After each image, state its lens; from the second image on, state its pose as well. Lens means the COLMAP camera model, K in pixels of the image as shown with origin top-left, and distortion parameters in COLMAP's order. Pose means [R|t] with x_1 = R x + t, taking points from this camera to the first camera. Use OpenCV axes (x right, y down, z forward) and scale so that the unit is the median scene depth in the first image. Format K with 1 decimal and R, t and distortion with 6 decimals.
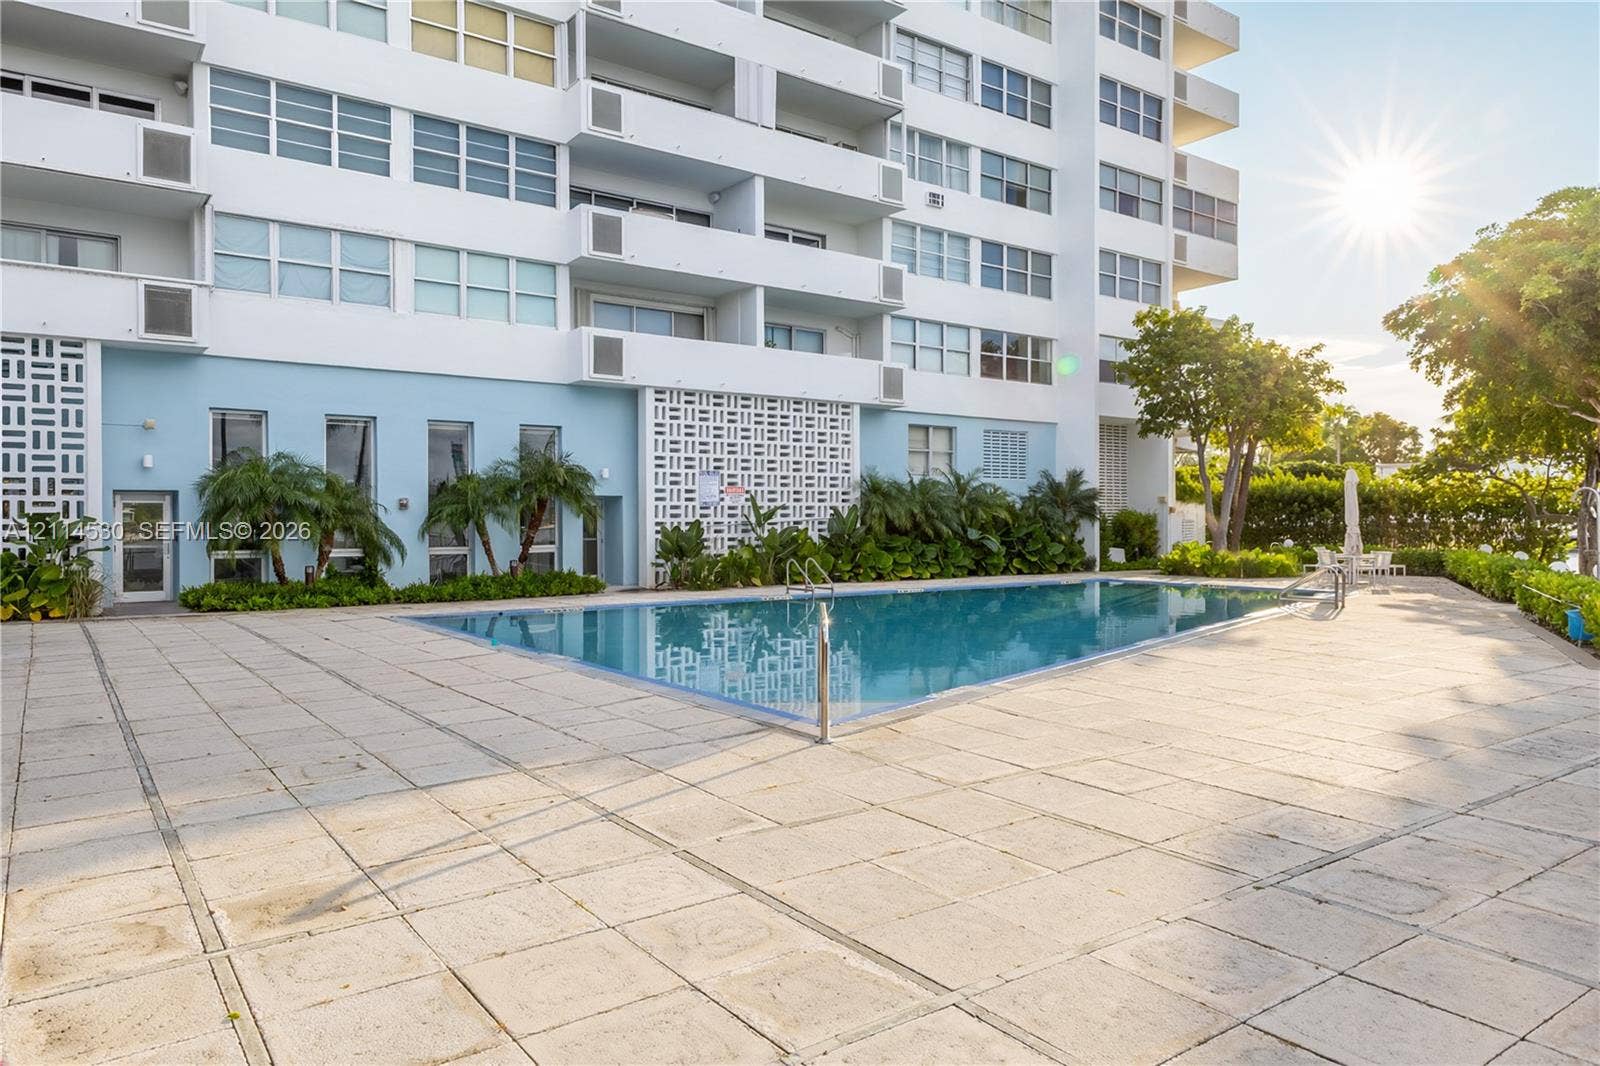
lens RADIAL K [[1035.0, 0, 810.0], [0, 1035.0, 528.2], [0, 0, 1]] dist [0.028774, -0.017563]
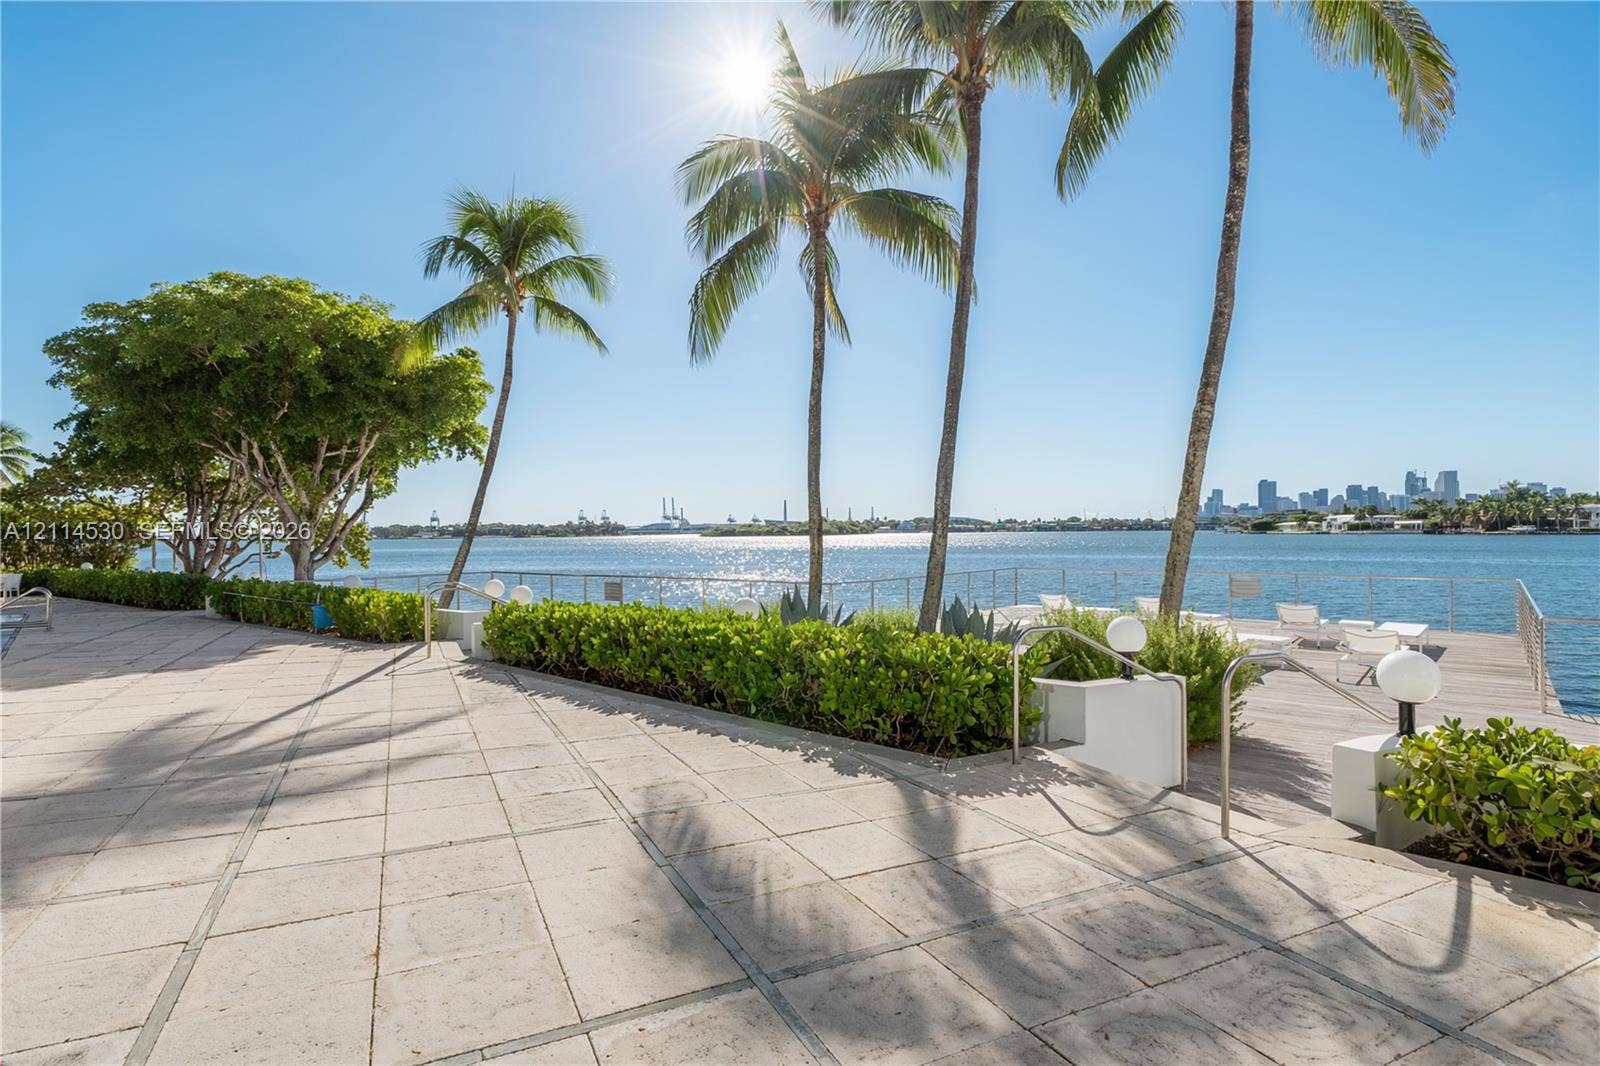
lens RADIAL K [[800.9, 0, 813.9], [0, 800.9, 540.8], [0, 0, 1]] dist [0.007980, -0.000874]
pose [[0.154978, 0.003258, 0.987913, -0.457682], [0.004155, 0.999984, -0.003949, 0.002036], [-0.987909, 0.004717, 0.154961, 0.557538]]
